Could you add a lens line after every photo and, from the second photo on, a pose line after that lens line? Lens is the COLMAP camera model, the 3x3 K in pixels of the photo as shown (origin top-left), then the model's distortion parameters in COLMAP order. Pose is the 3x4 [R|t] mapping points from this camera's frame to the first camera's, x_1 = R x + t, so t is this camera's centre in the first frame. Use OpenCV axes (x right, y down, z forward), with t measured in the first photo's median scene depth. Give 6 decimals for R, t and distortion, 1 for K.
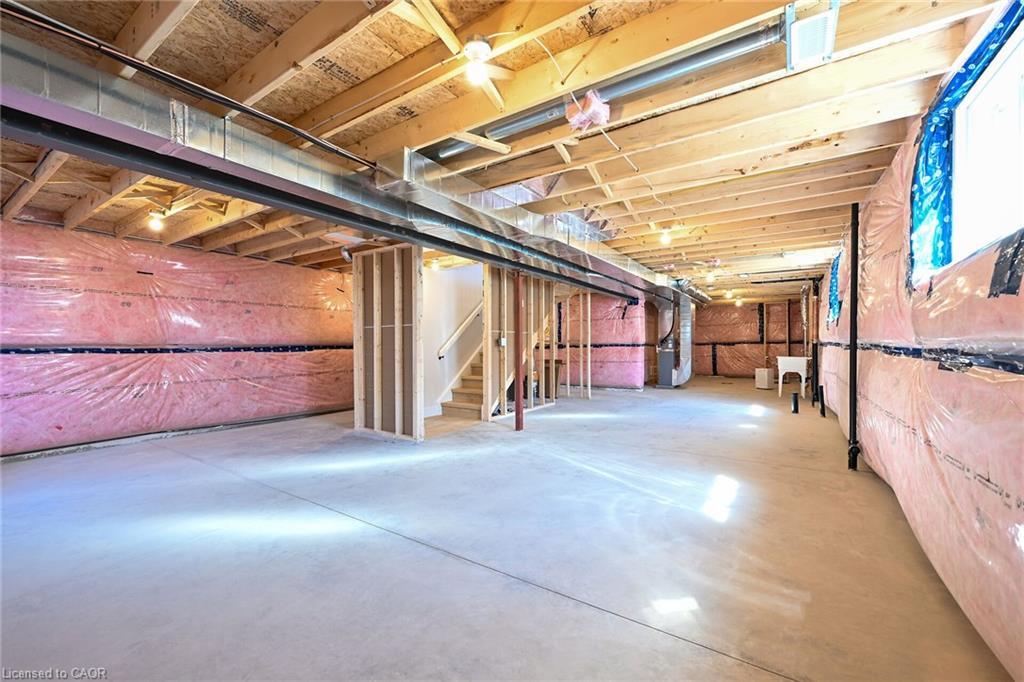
lens RADIAL K [[412.5, 0, 509.9], [0, 412.5, 344.1], [0, 0, 1]] dist [-0.000314, -0.000067]
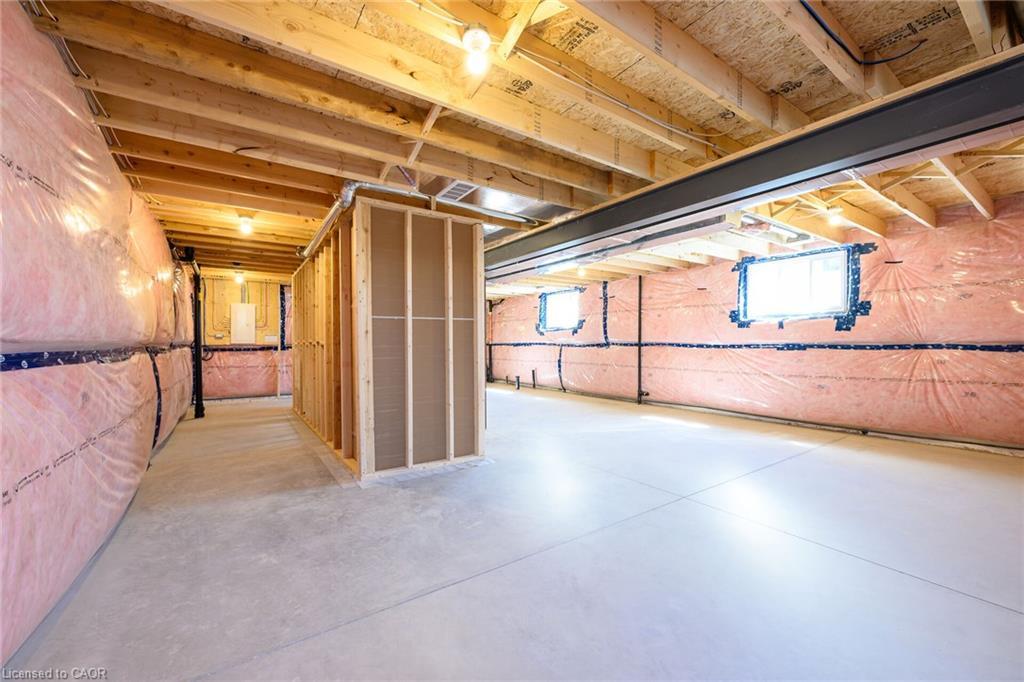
lens RADIAL K [[375.0, 0, 508.5], [0, 375.0, 339.2], [0, 0, 1]] dist [0.000054, 0.000030]
pose [[0.382070, 0.003070, 0.924128, -0.984766], [0.010773, 0.999912, -0.007775, 0.000442], [-0.924070, 0.012926, 0.382004, 0.700072]]
